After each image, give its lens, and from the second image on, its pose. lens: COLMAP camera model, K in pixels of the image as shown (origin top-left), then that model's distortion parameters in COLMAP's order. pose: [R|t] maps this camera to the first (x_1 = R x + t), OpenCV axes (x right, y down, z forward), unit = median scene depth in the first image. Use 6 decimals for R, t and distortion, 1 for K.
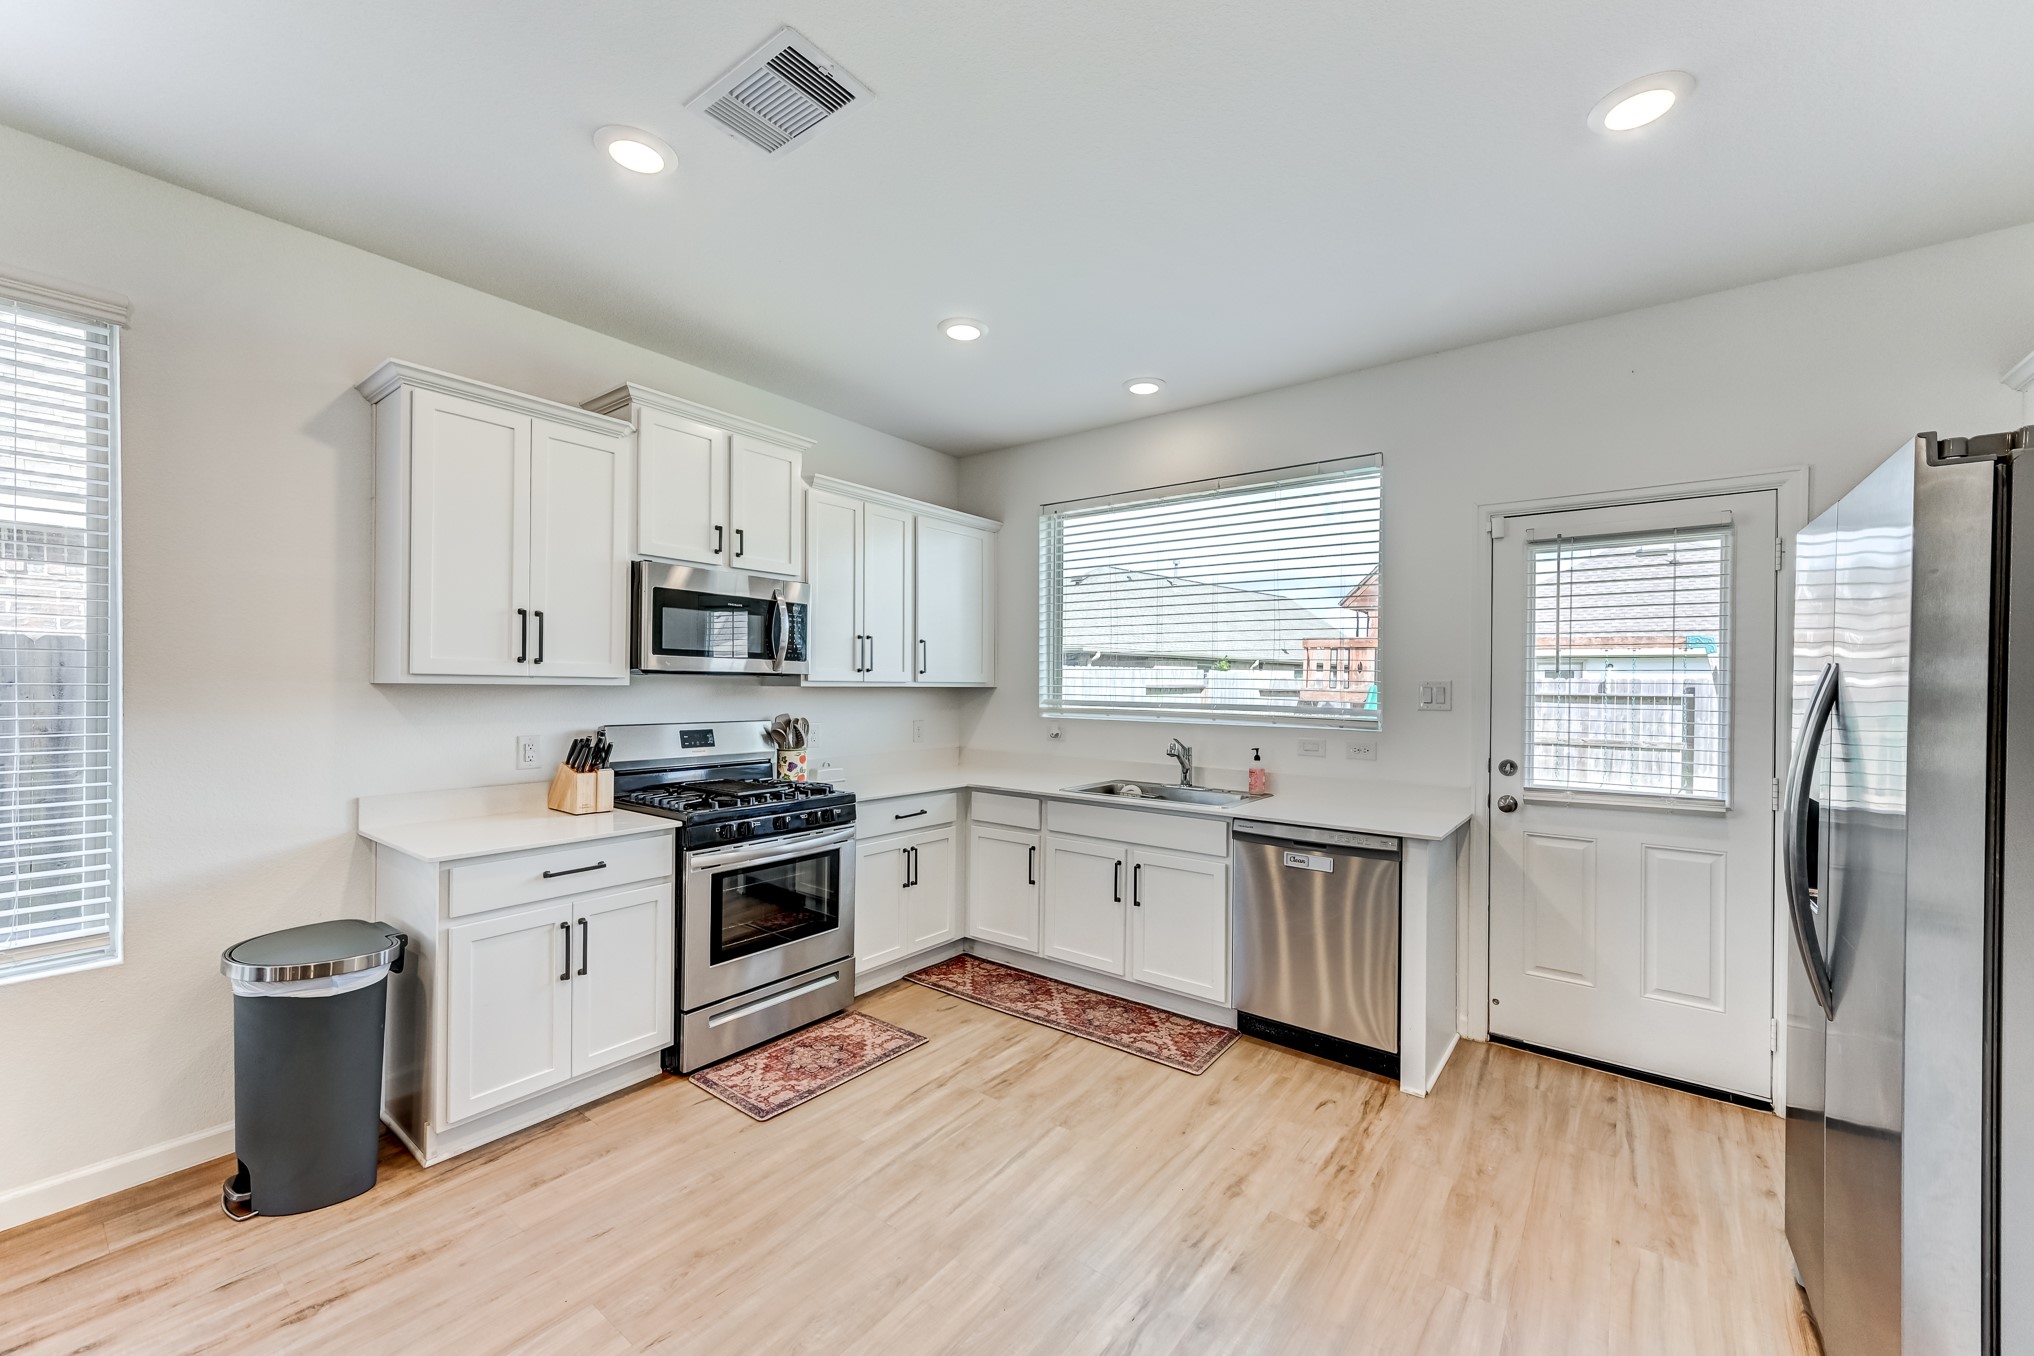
lens RADIAL K [[793.0, 0, 1018.7], [0, 793.0, 684.7], [0, 0, 1]] dist [0.009115, 0.000111]
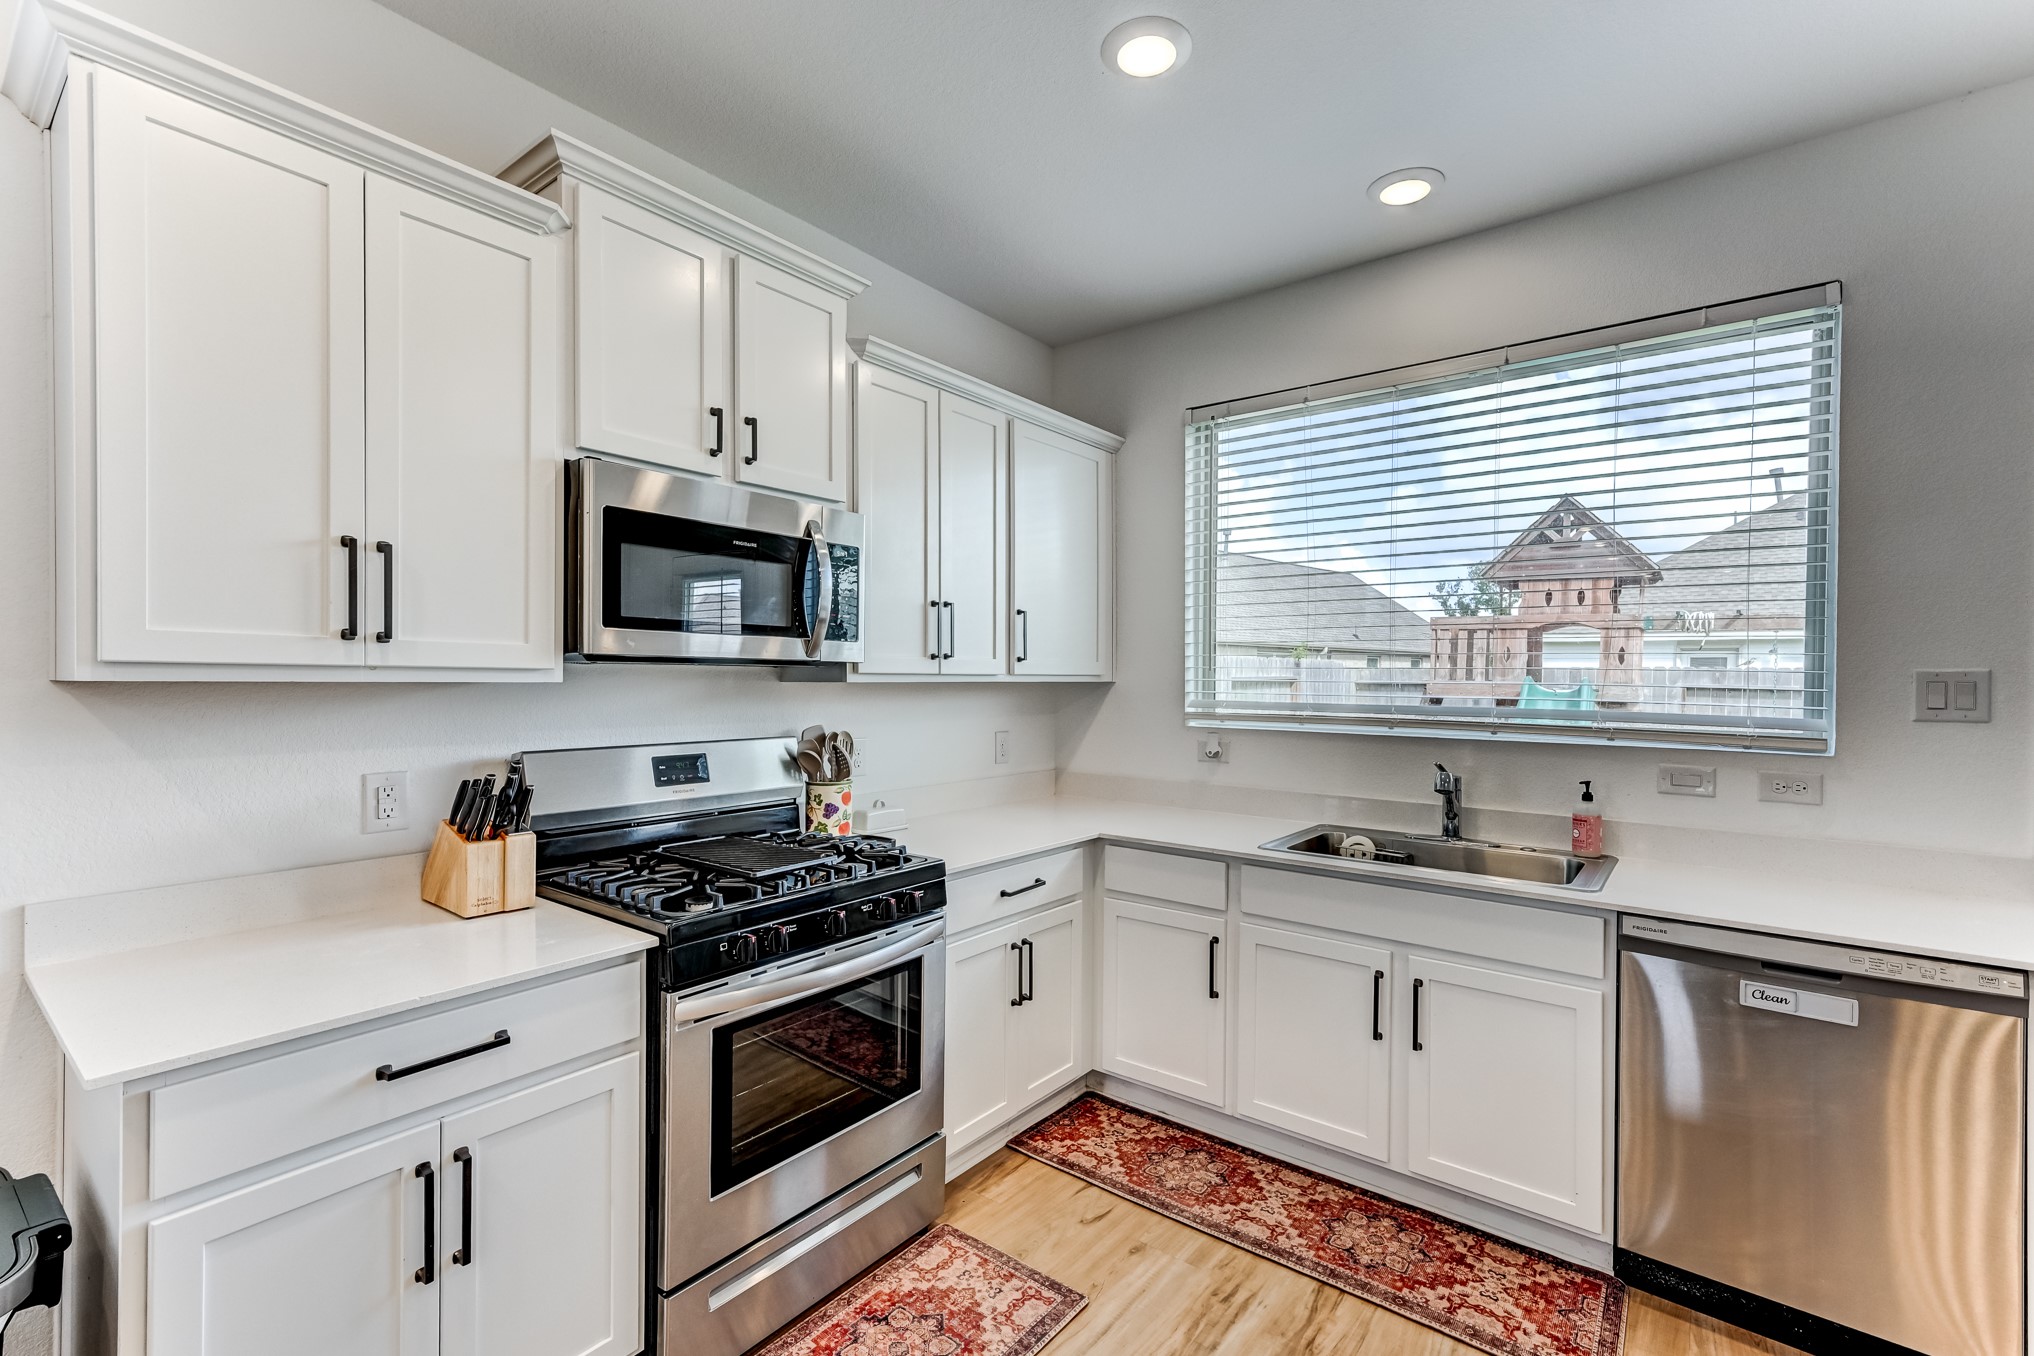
lens RADIAL K [[893.6, 0, 1017.6], [0, 893.6, 685.8], [0, 0, 1]] dist [0.015234, 0.000308]
pose [[0.999909, -0.003081, -0.013097, -0.148261], [0.003210, 0.999946, 0.009859, -0.001916], [0.013065, -0.009900, 0.999866, 0.342432]]
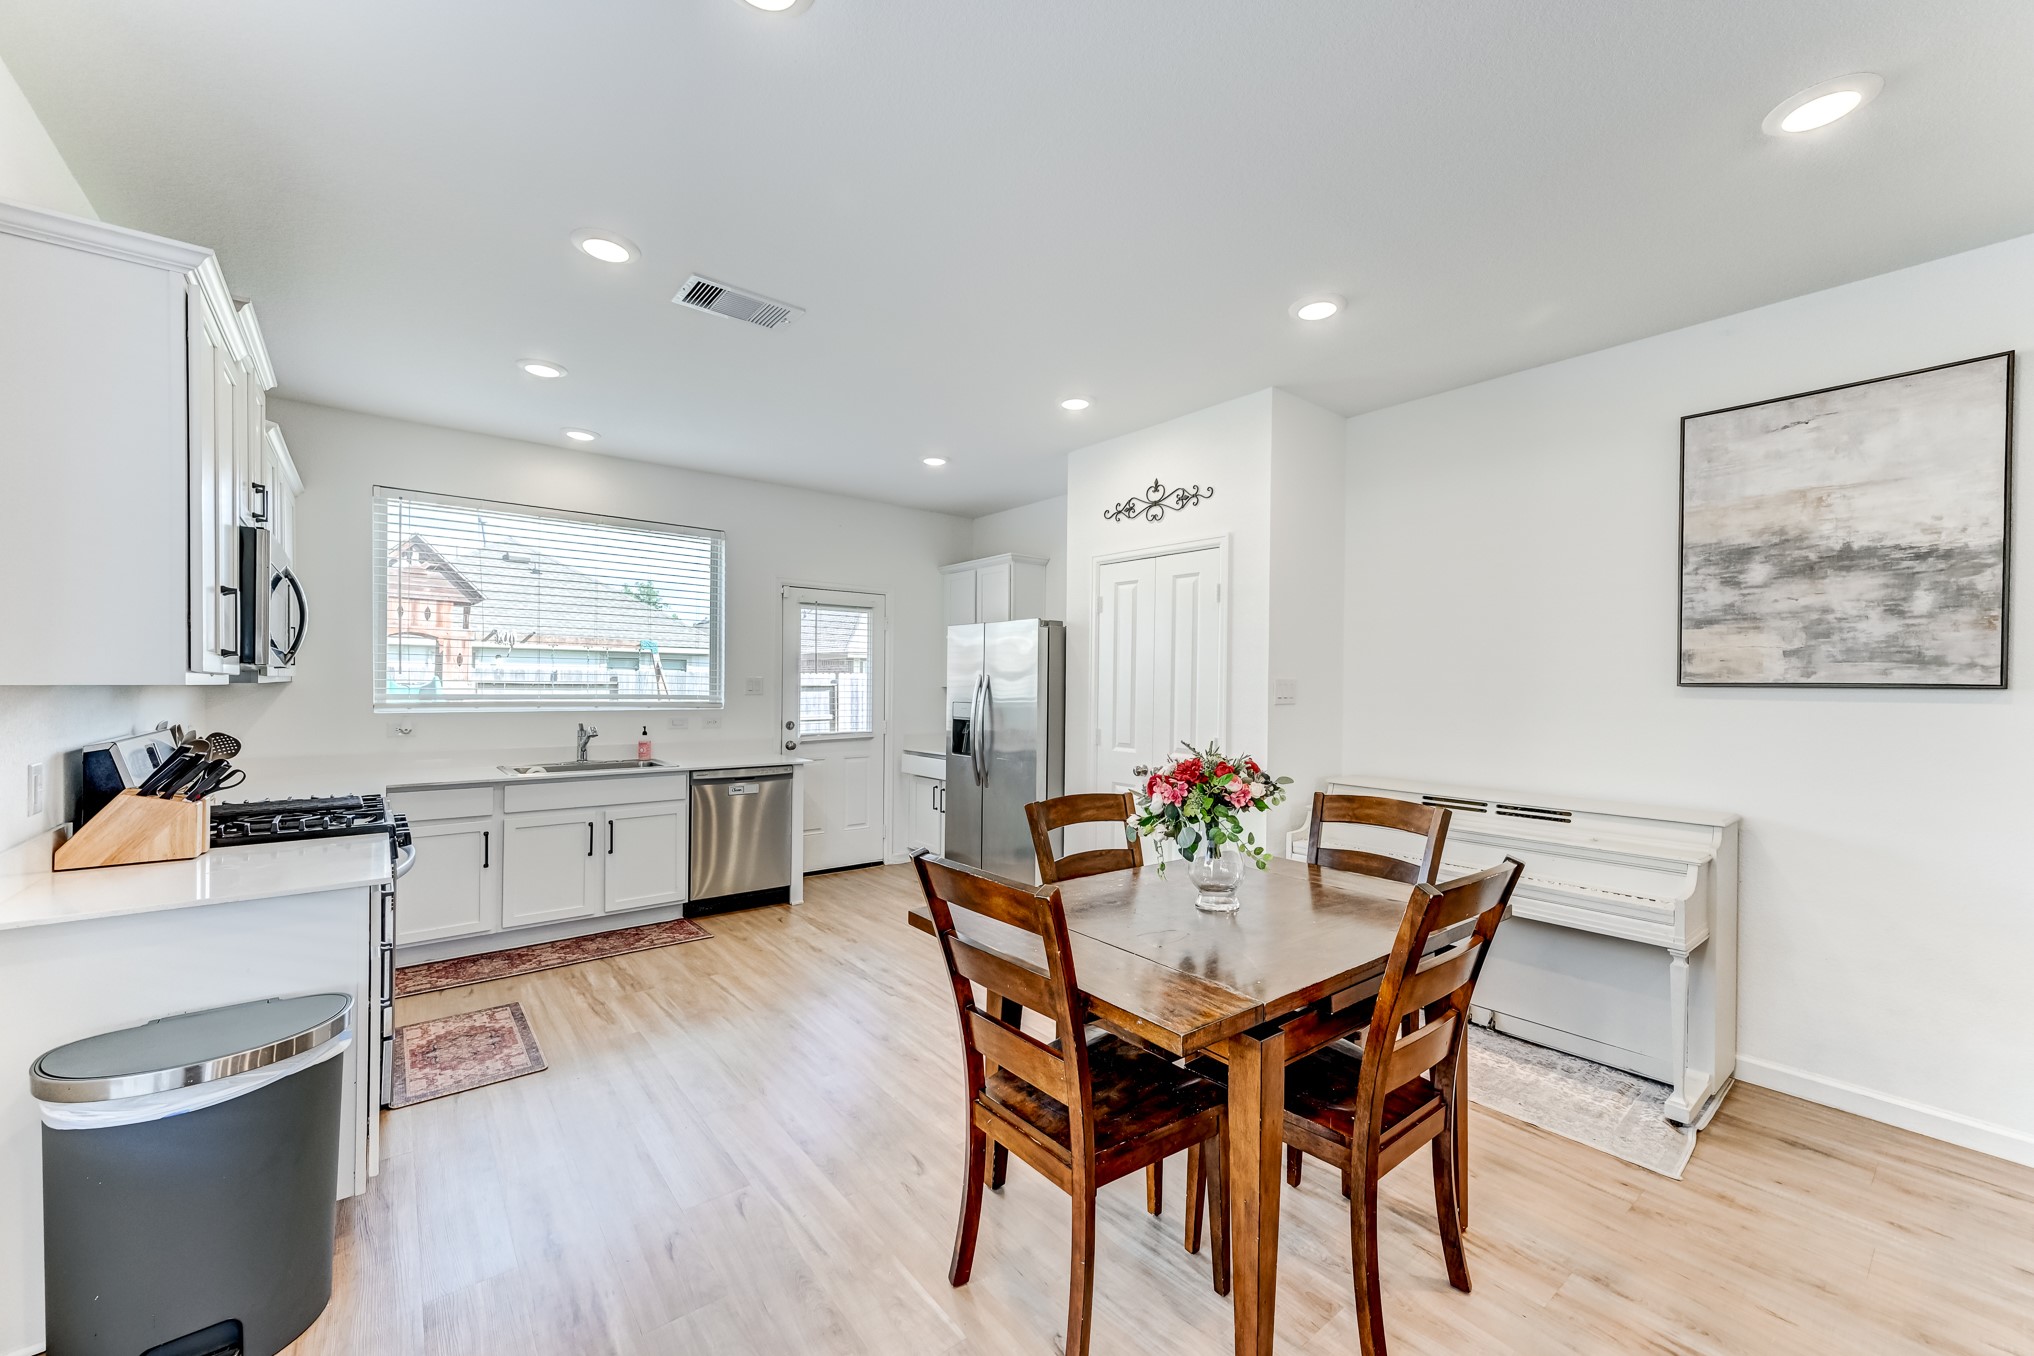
lens RADIAL K [[791.7, 0, 1023.2], [0, 791.7, 686.7], [0, 0, 1]] dist [0.009778, -0.000241]
pose [[0.237251, -0.012236, 0.971371, -0.979570], [-0.006339, 0.999880, 0.014143, -0.012013], [-0.971428, -0.009513, 0.237145, 0.059460]]
